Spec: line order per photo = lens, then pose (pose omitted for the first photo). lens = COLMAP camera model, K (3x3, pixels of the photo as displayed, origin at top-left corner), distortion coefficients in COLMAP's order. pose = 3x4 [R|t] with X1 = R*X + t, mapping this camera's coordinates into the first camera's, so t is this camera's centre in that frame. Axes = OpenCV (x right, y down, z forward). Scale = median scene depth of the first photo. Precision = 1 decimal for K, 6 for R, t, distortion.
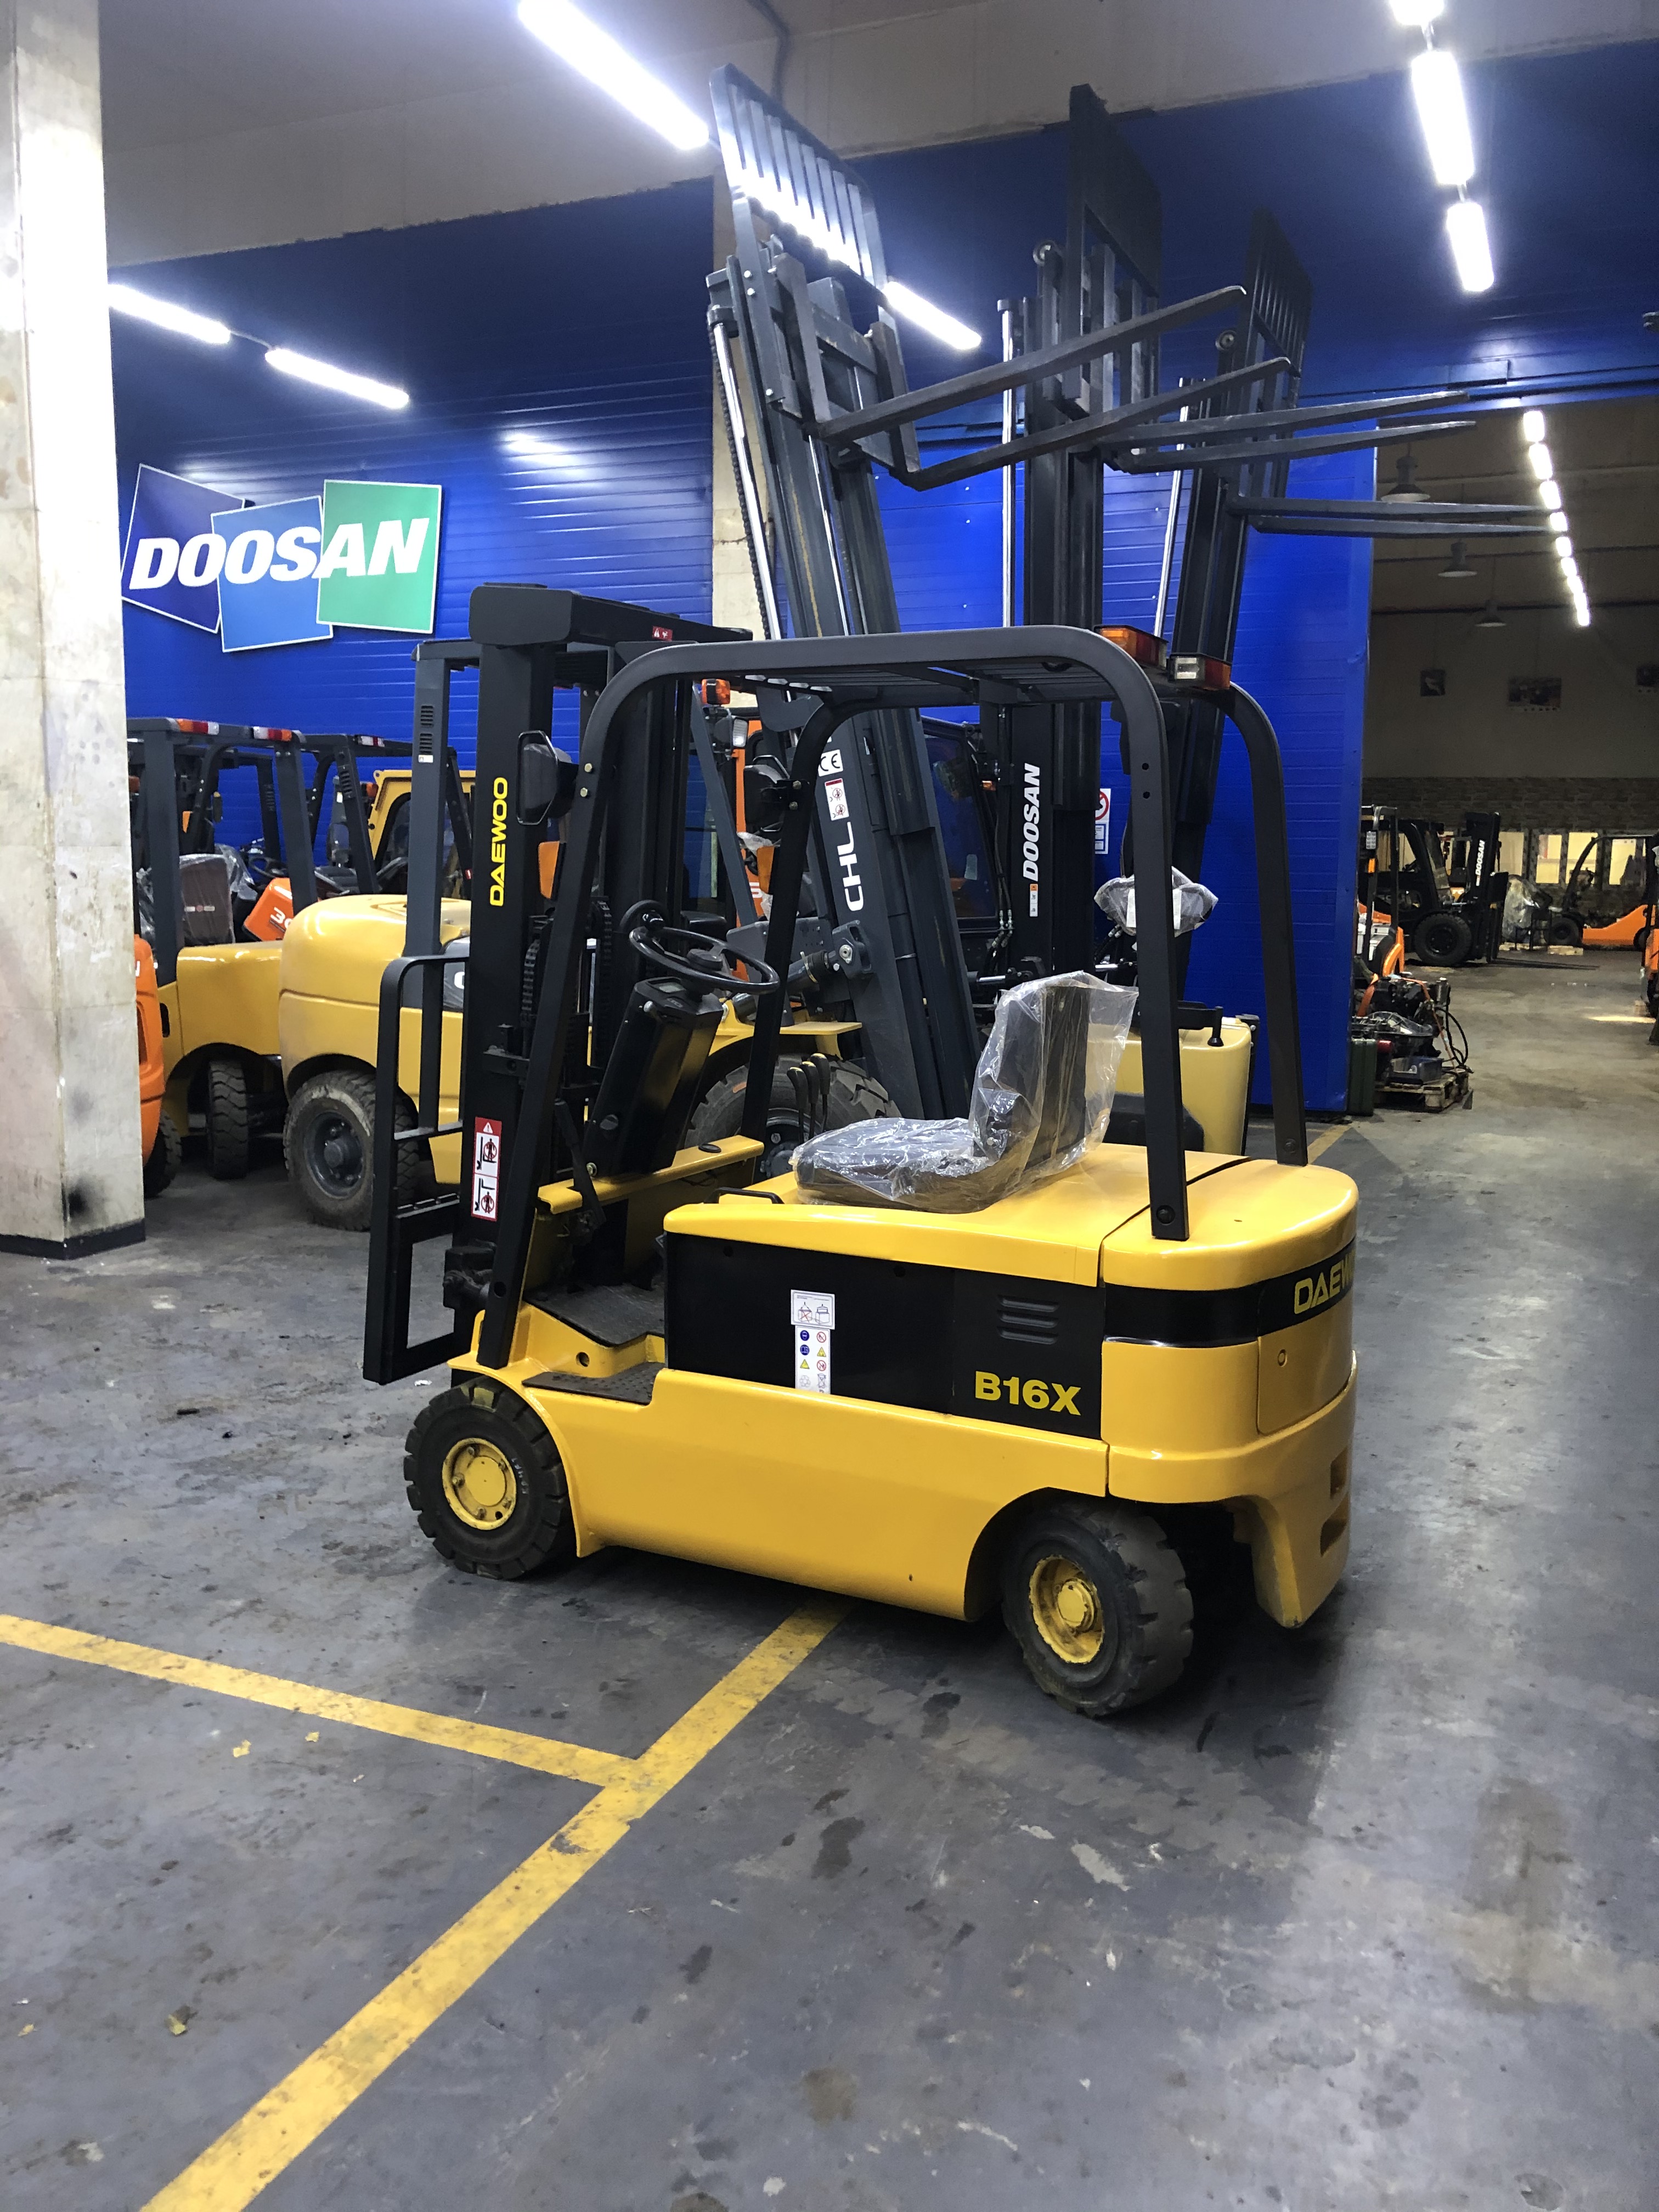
lens RADIAL K [[1791.8, 0, 814.4], [0, 1791.8, 1112.8], [0, 0, 1]] dist [0.030710, -0.038769]
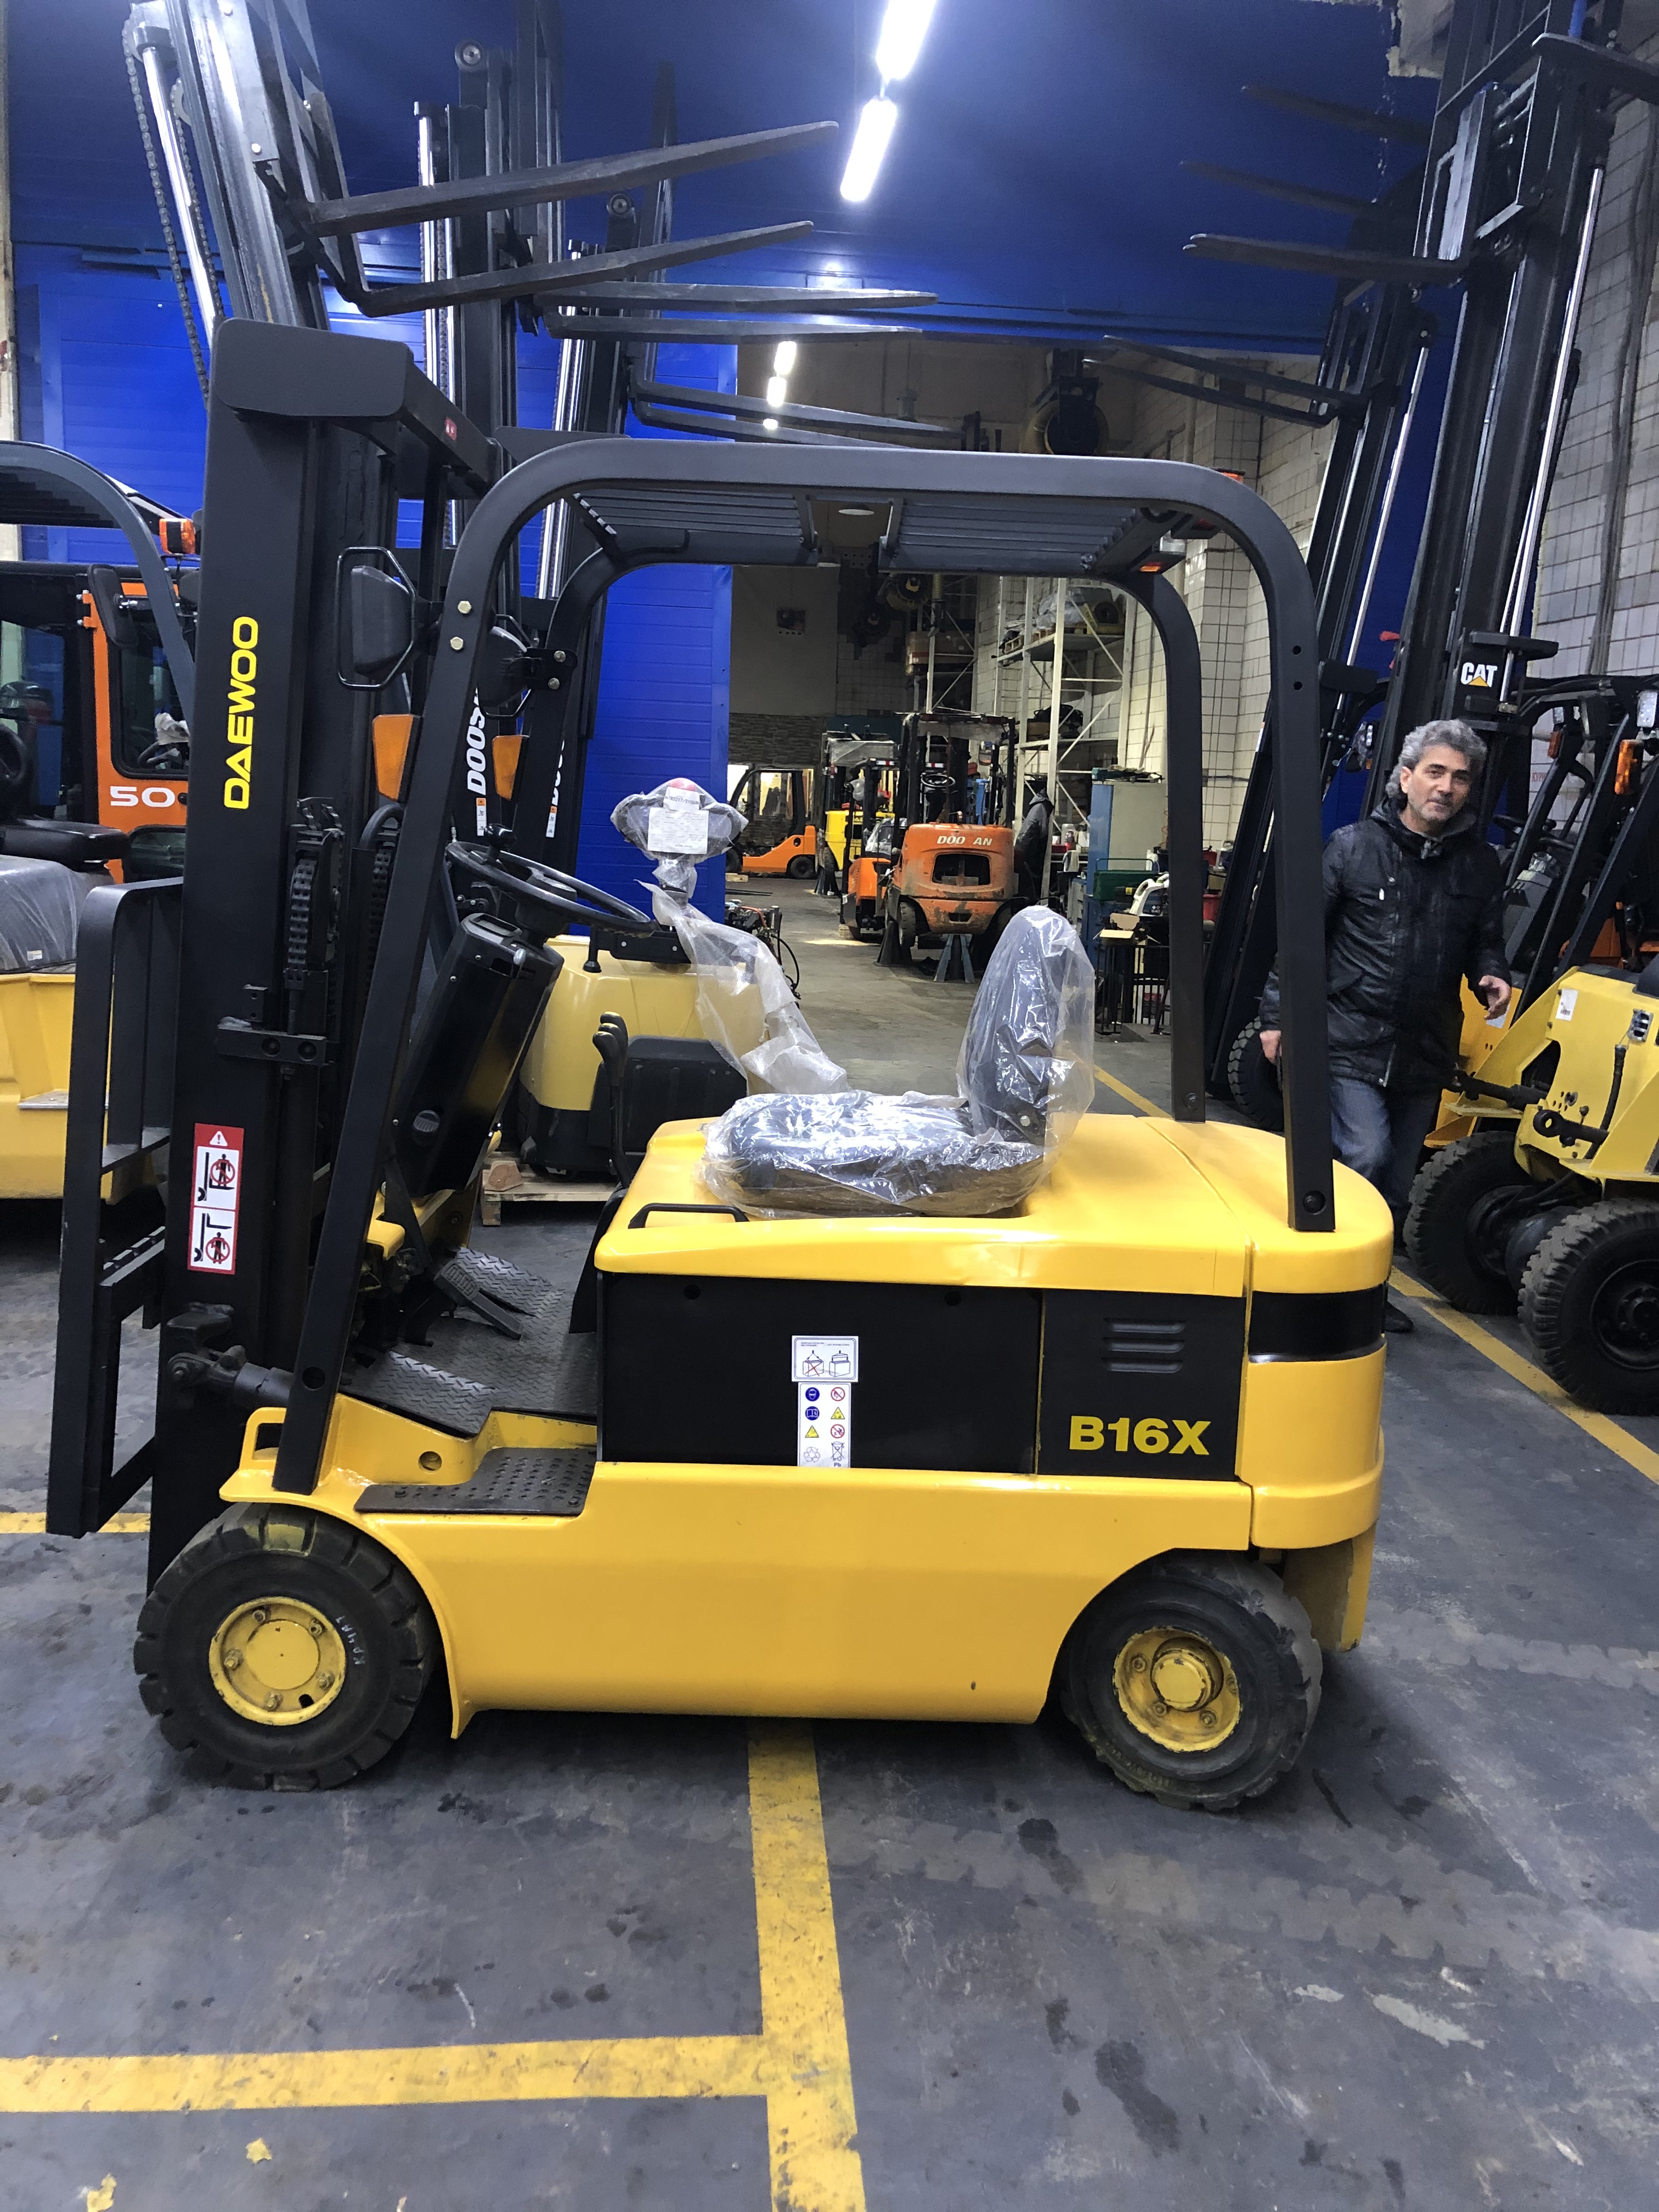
lens RADIAL K [[1791.8, 0, 852.7], [0, 1791.8, 1123.0], [0, 0, 1]] dist [0.030710, -0.038769]
pose [[0.882441, -0.061483, 0.466388, -0.334969], [0.039446, 0.997602, 0.056877, -0.031244], [-0.468766, -0.031794, 0.882750, 0.334102]]
